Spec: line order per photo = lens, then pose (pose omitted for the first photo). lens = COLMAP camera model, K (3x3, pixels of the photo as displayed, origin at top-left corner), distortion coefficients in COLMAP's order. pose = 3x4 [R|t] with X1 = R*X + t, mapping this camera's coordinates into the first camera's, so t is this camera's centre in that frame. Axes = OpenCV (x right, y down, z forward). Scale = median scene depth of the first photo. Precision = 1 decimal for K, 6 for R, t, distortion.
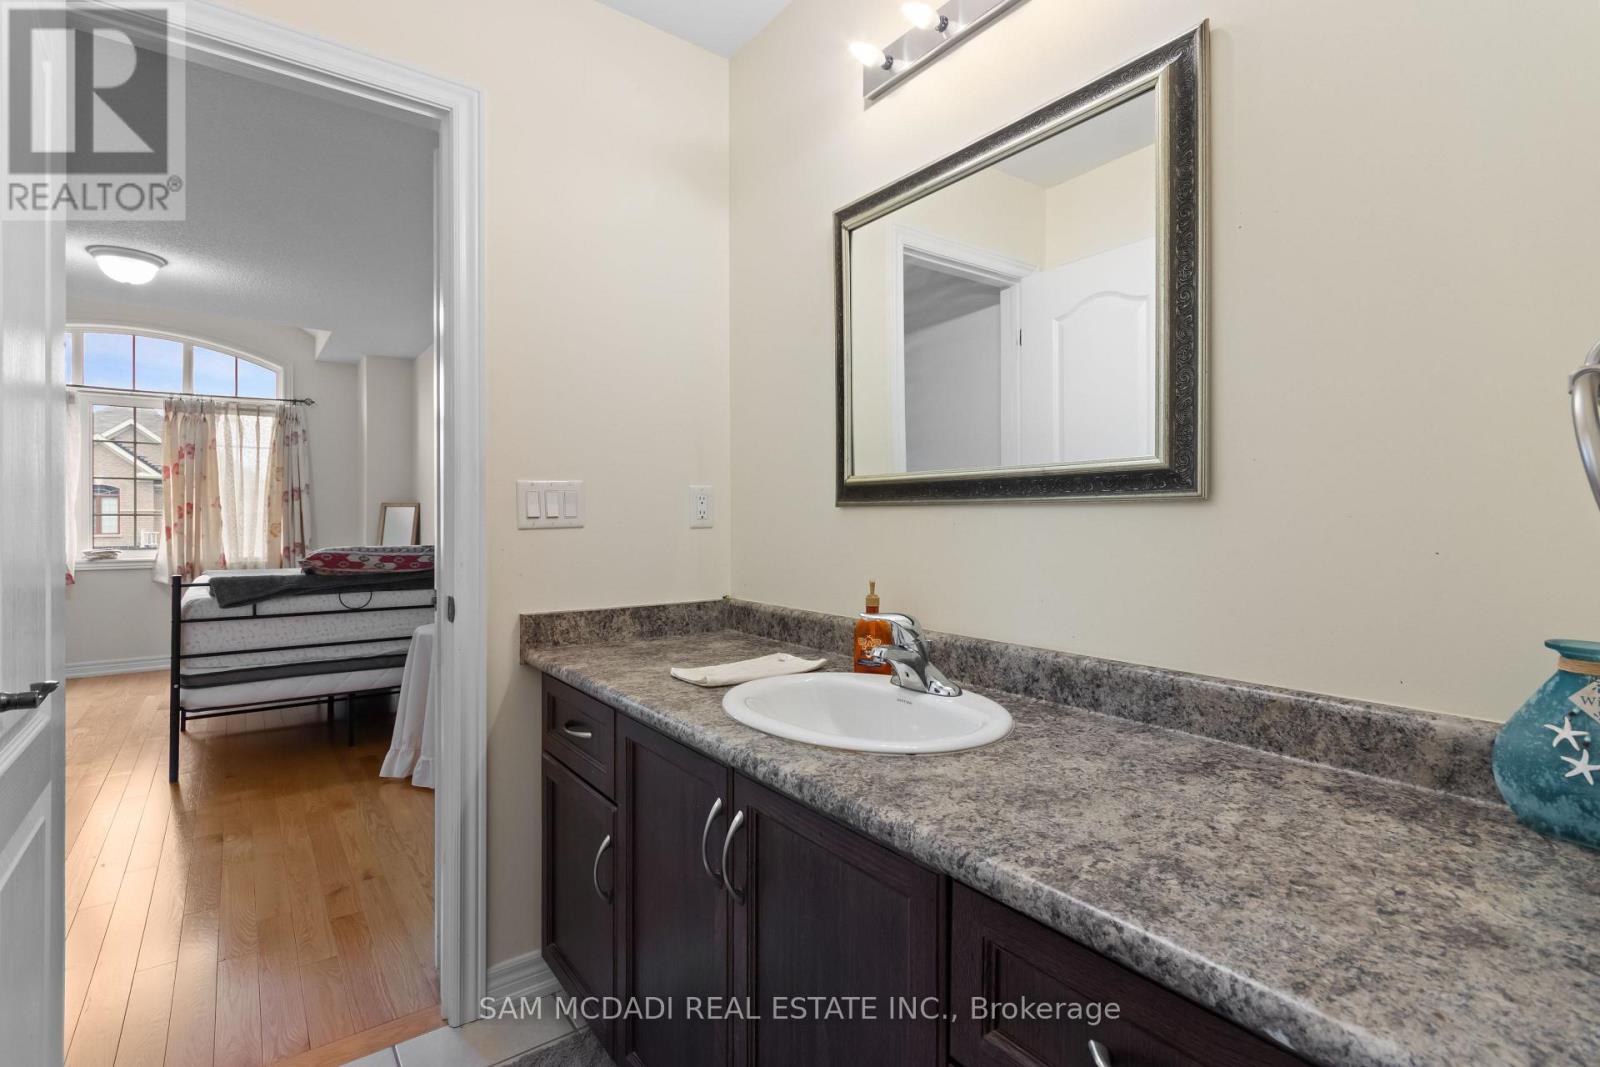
lens RADIAL K [[736.1, 0, 797.3], [0, 736.1, 522.1], [0, 0, 1]] dist [-0.002941, 0.002349]
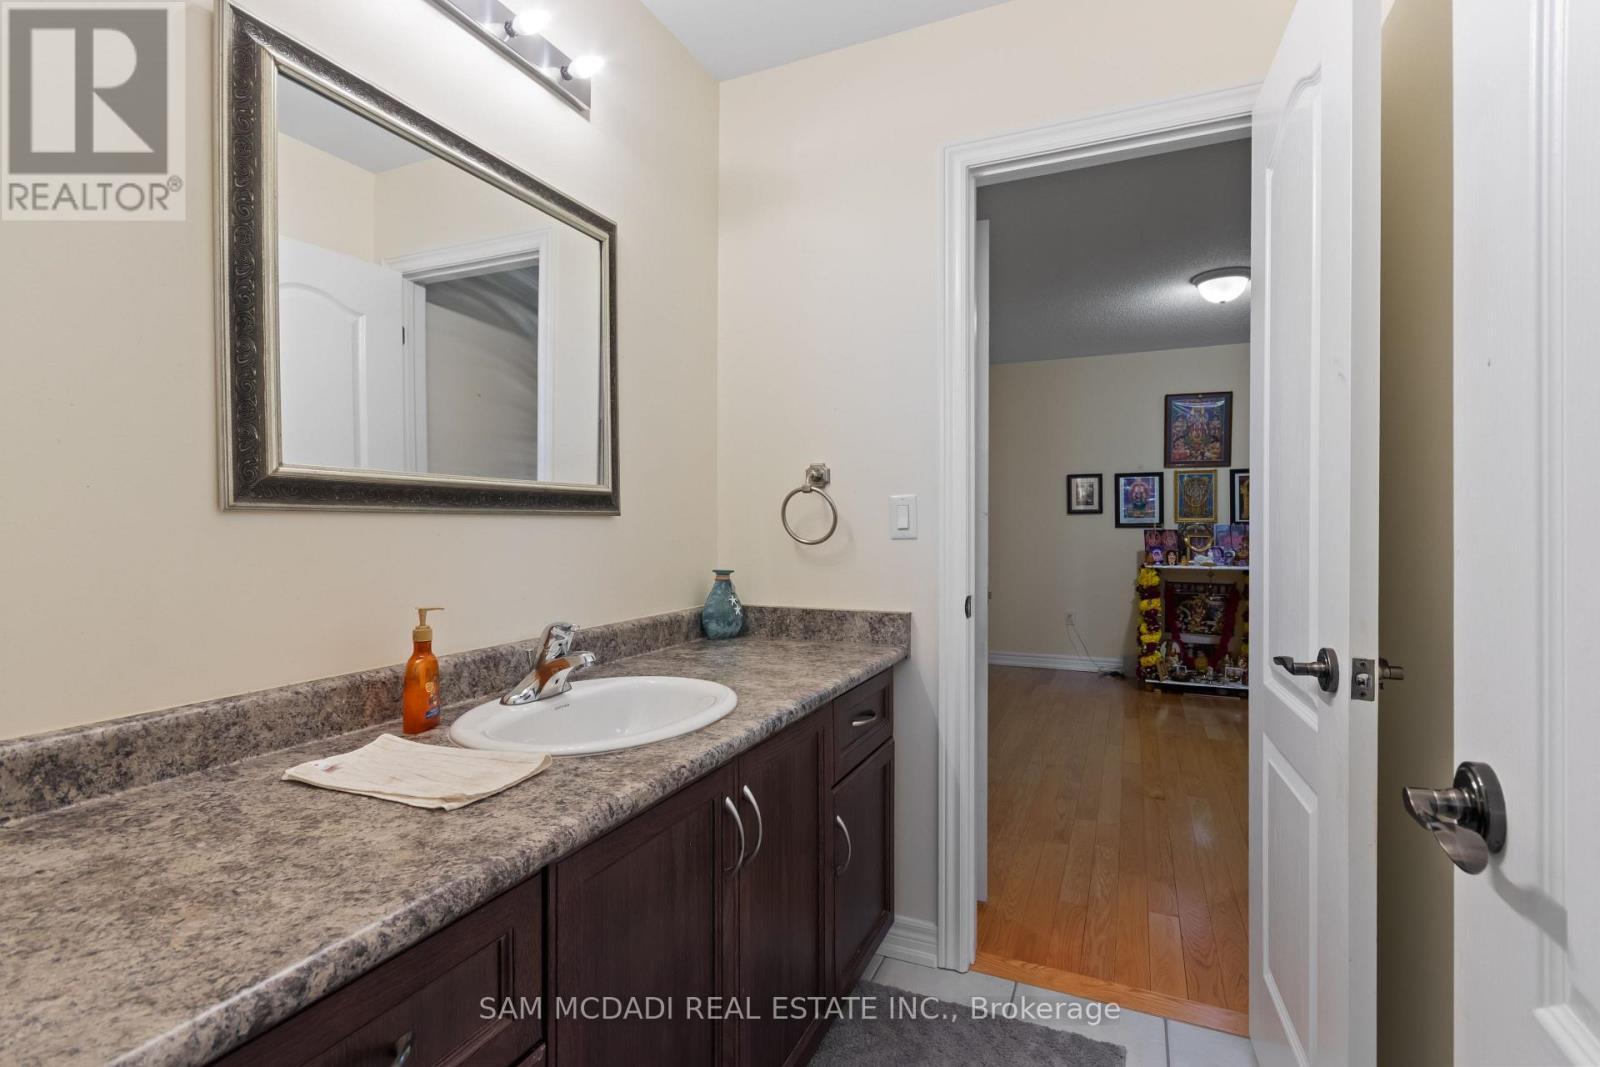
lens RADIAL K [[736.1, 0, 802.9], [0, 736.1, 528.8], [0, 0, 1]] dist [-0.002941, 0.002349]
pose [[-0.476499, -0.003743, 0.879167, -0.782265], [0.009995, 0.999903, 0.009674, -0.008389], [-0.879118, 0.013397, -0.476416, 1.024820]]
